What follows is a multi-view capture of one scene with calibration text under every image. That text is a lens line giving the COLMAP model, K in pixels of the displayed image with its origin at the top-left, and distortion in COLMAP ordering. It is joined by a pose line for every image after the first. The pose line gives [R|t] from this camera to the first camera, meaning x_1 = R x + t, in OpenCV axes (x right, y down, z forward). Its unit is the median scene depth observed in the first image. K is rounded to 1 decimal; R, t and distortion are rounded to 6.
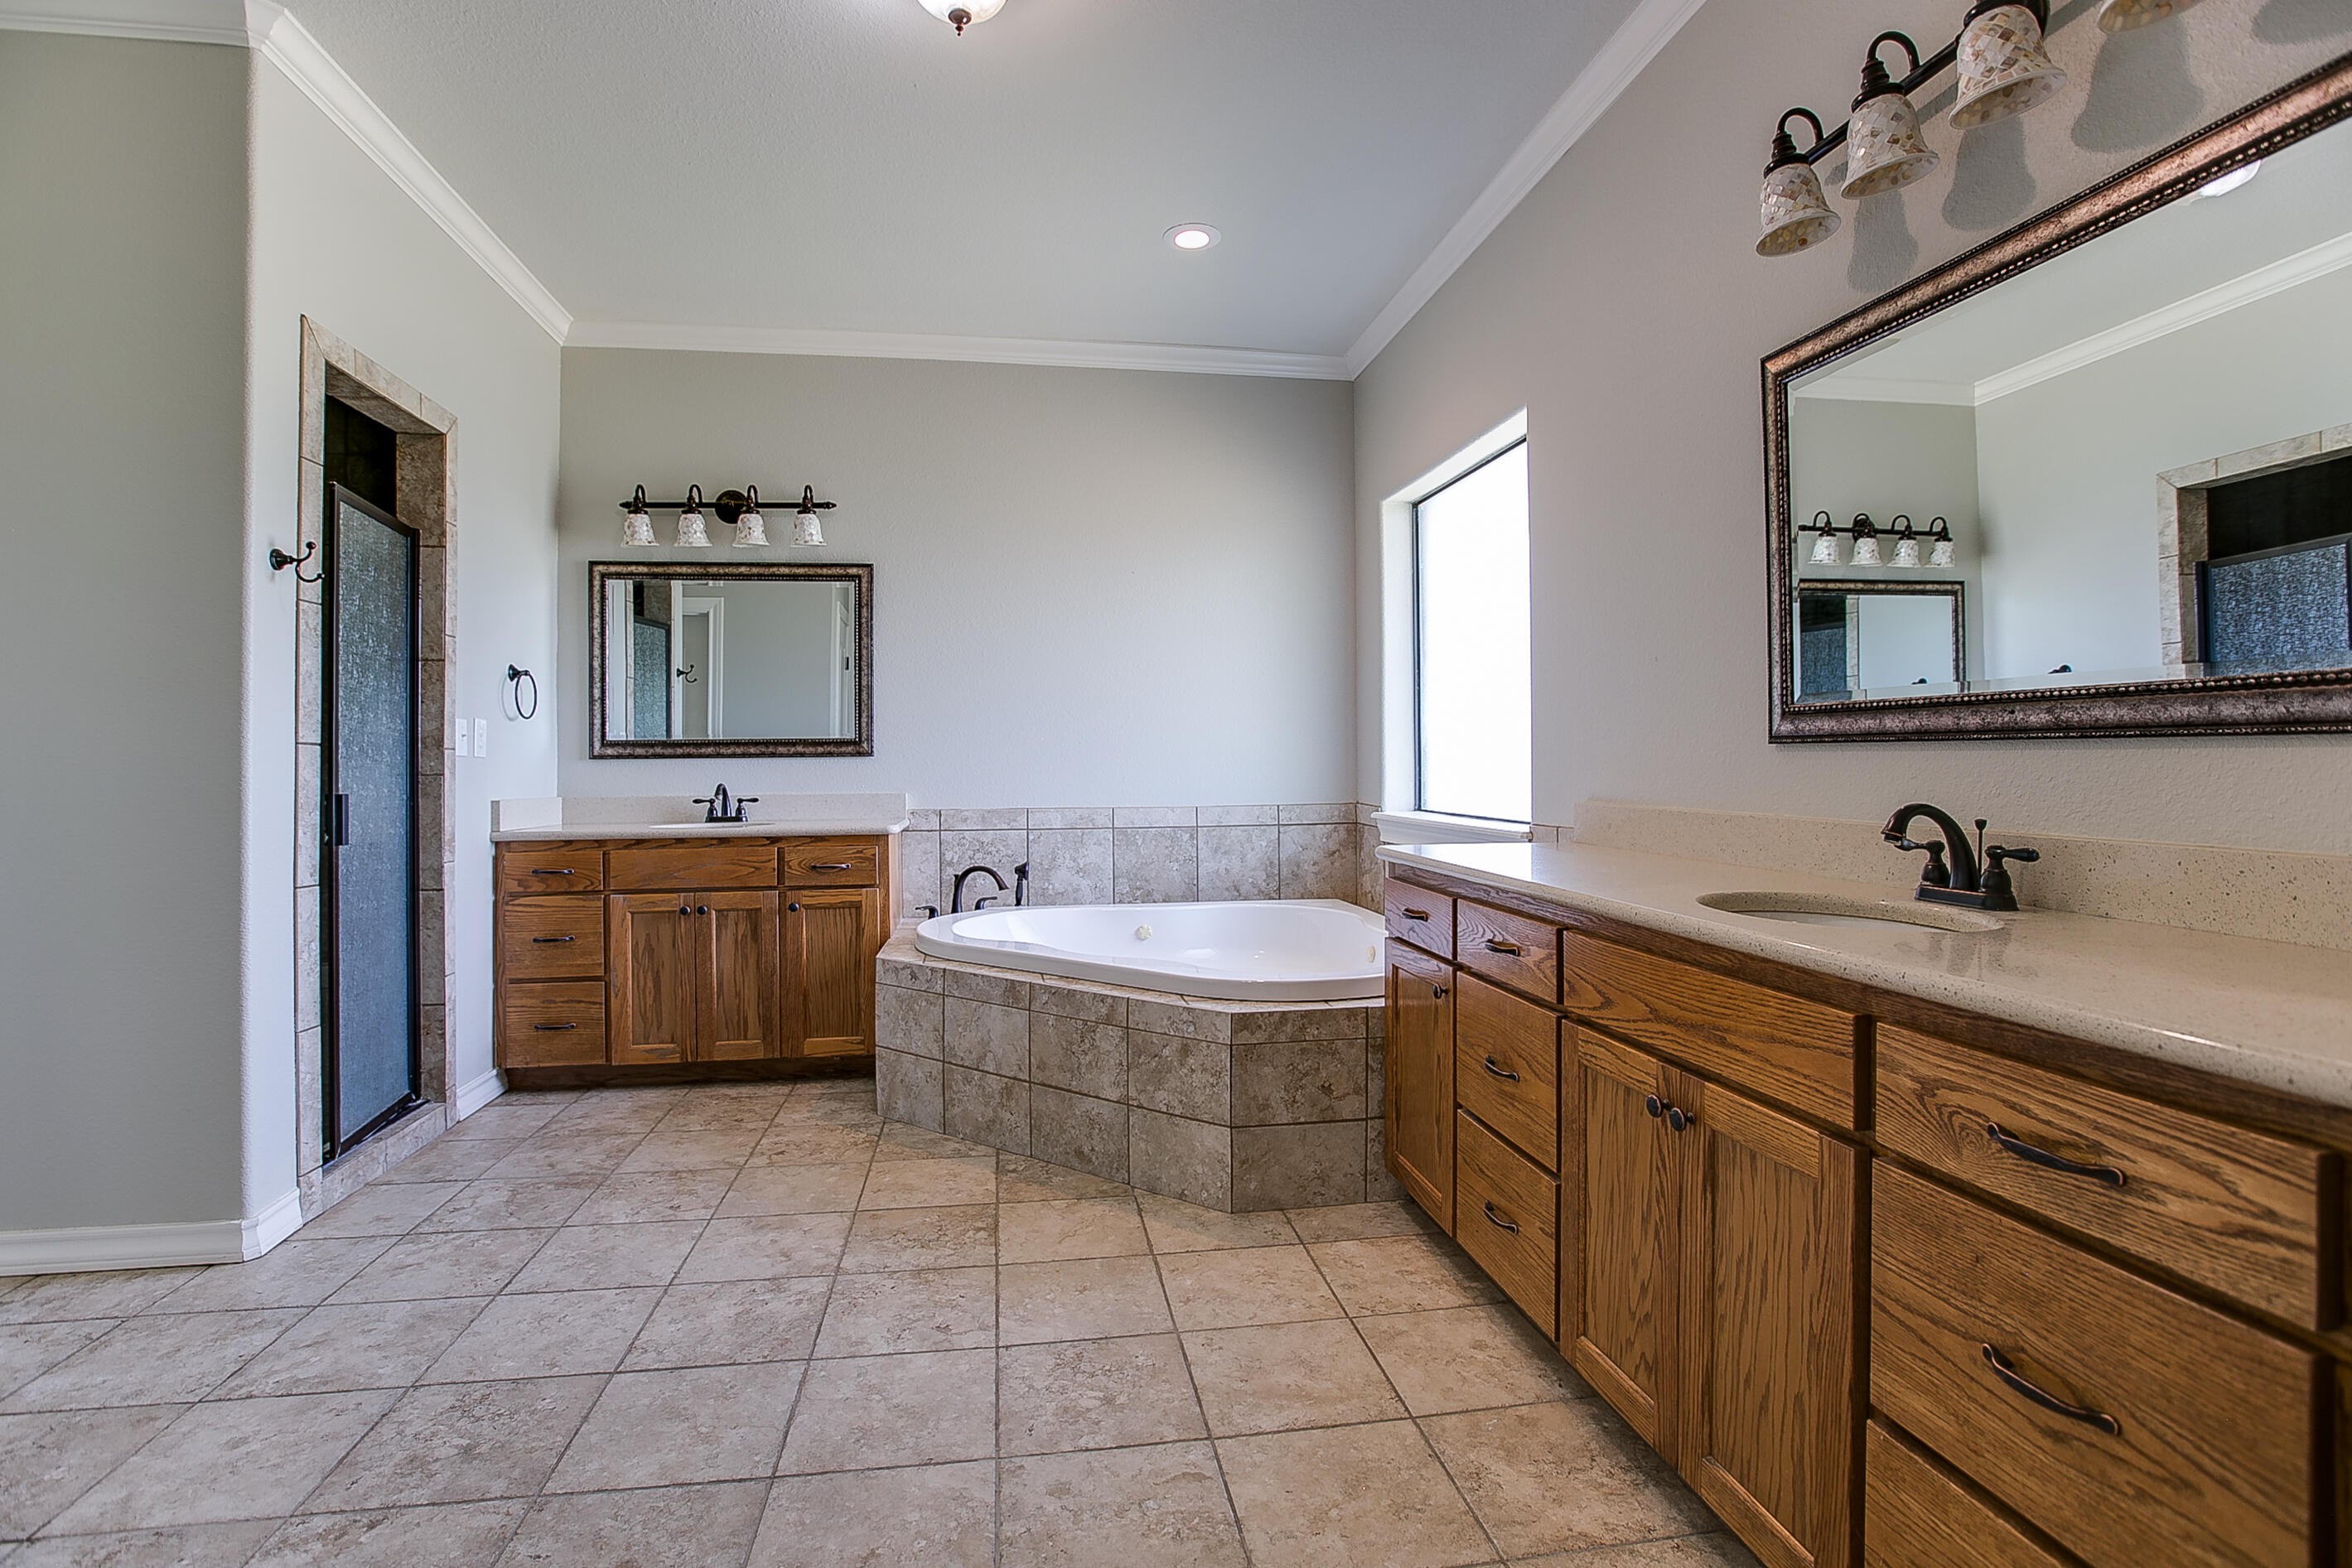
lens RADIAL K [[1091.5, 0, 1142.6], [0, 1091.5, 769.8], [0, 0, 1]] dist [-0.037608, 0.008176]
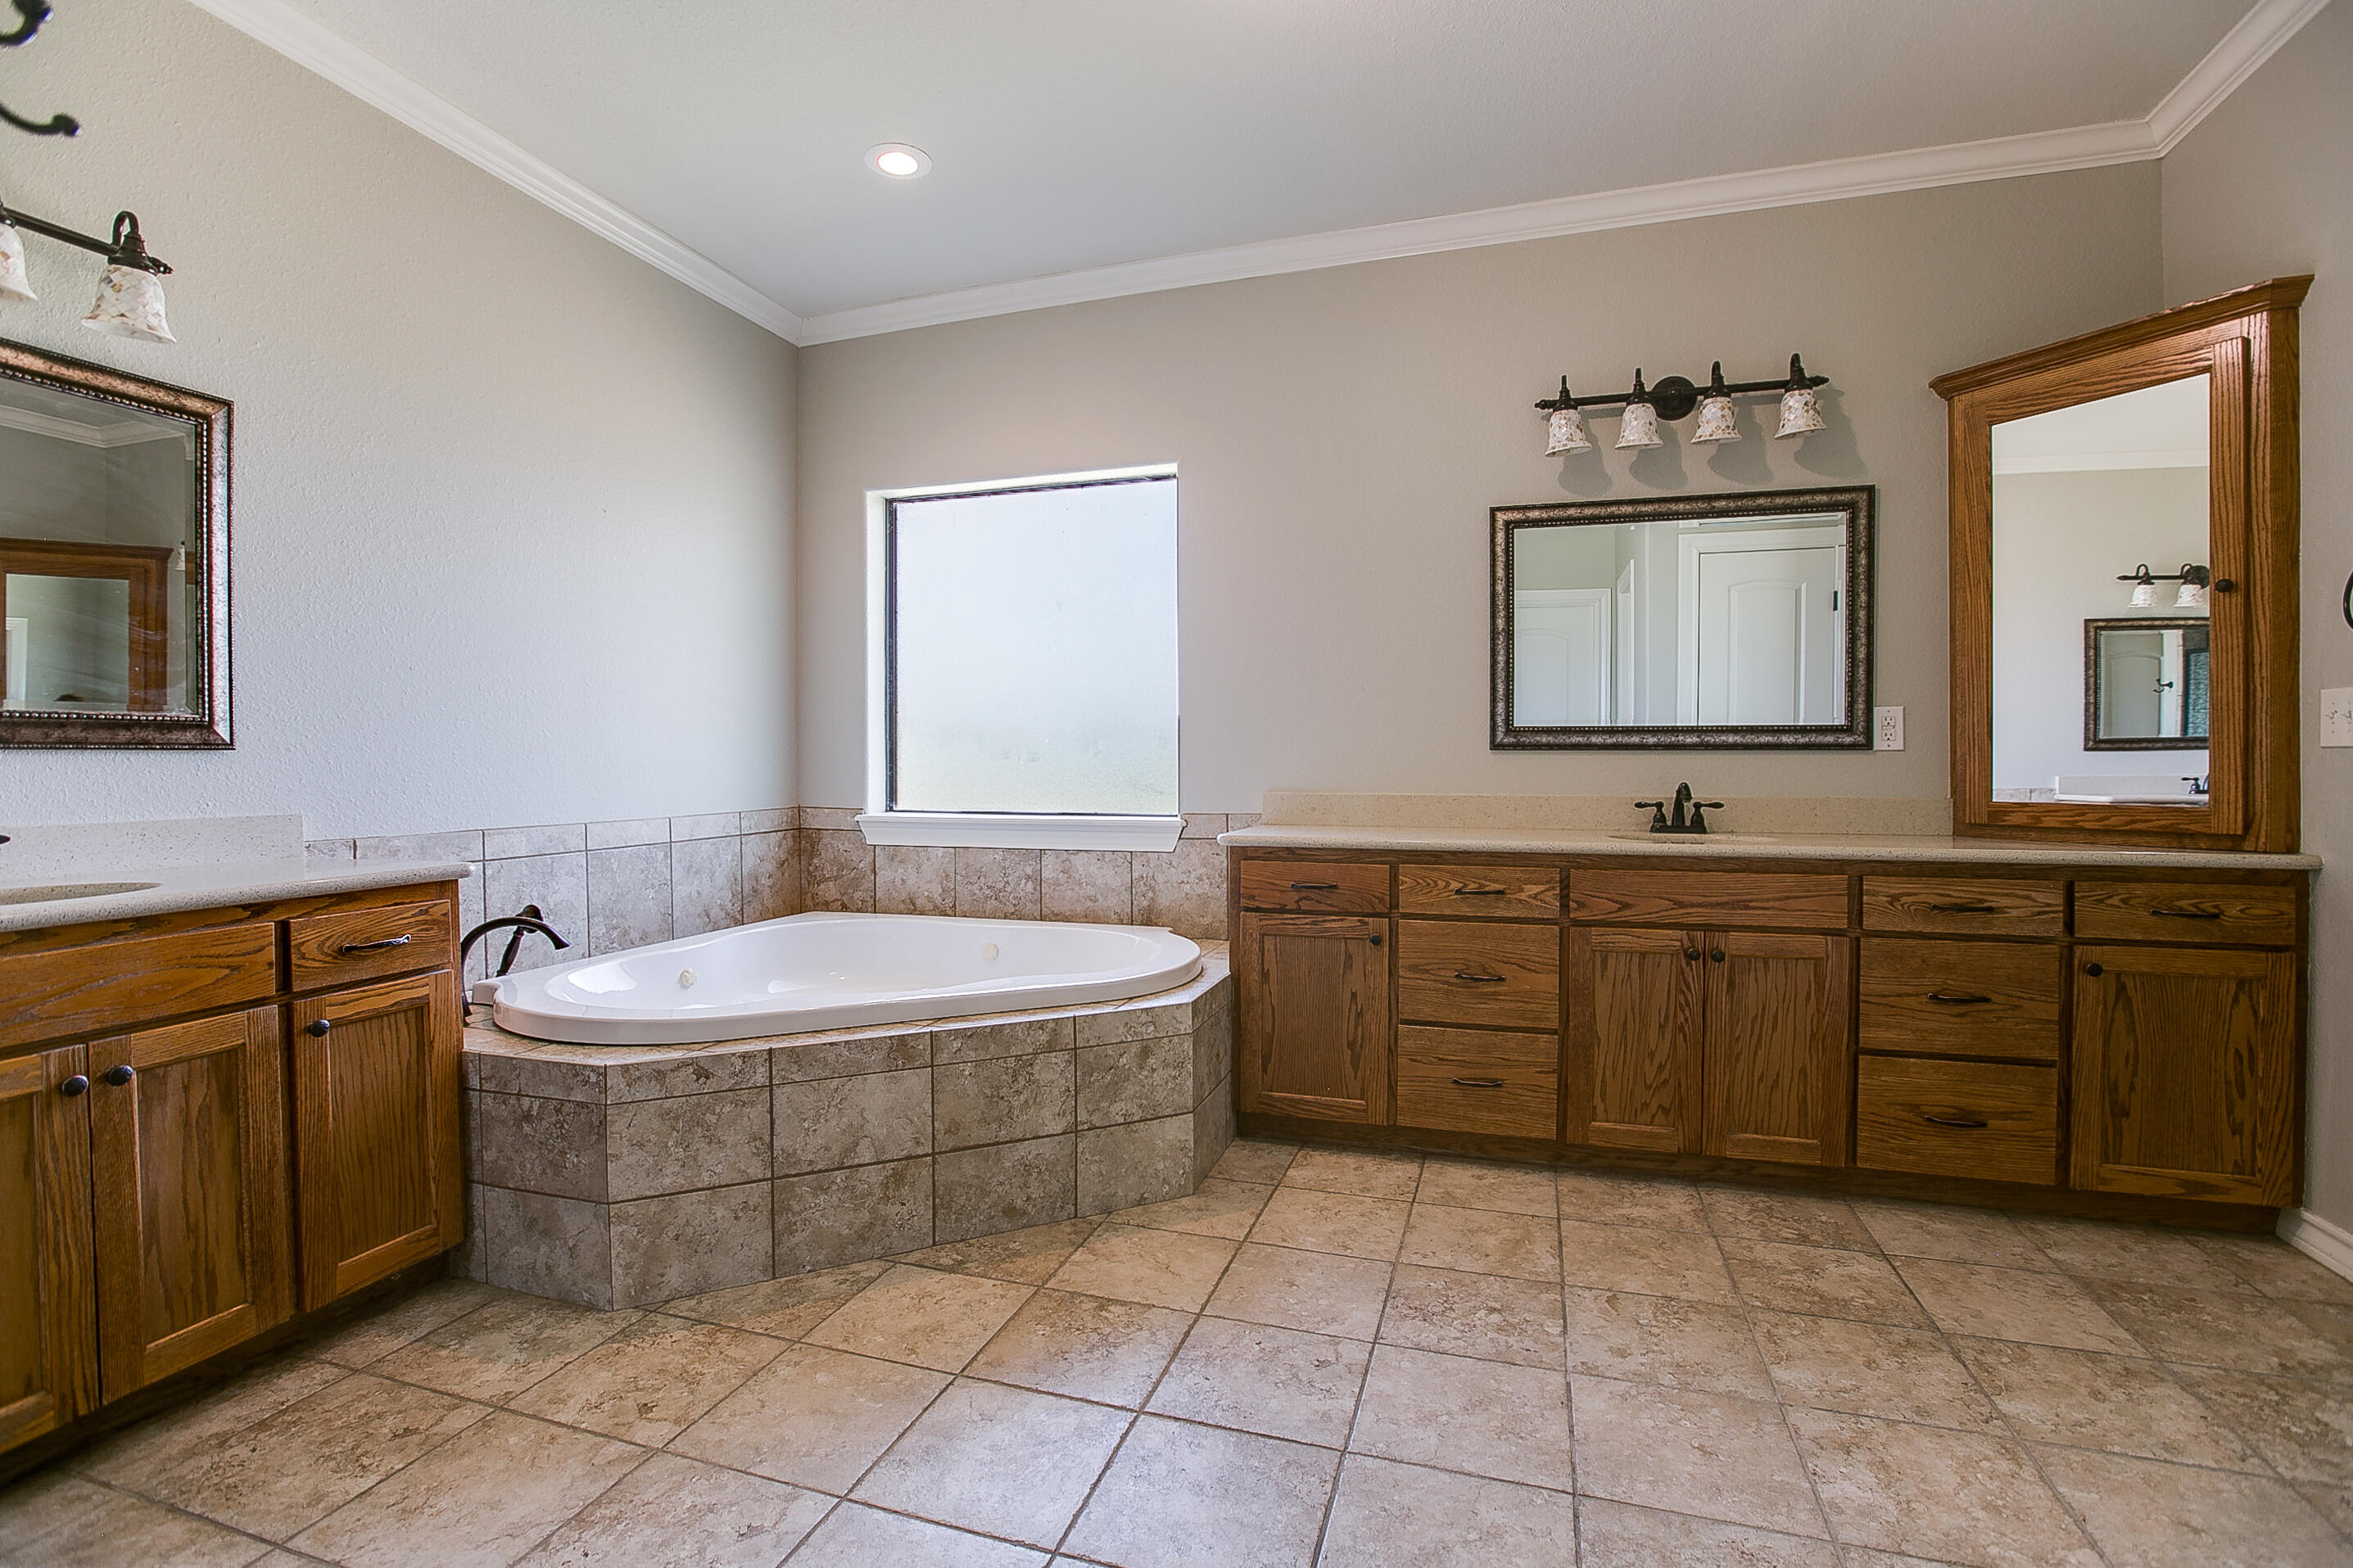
lens RADIAL K [[1091.9, 0, 1143.6], [0, 1091.9, 783.9], [0, 0, 1]] dist [-0.037608, 0.008176]
pose [[0.455541, -0.013794, 0.890108, -0.859589], [0.006289, 0.999905, 0.012278, 0.002525], [-0.890193, 0.000005, 0.455584, 0.565714]]
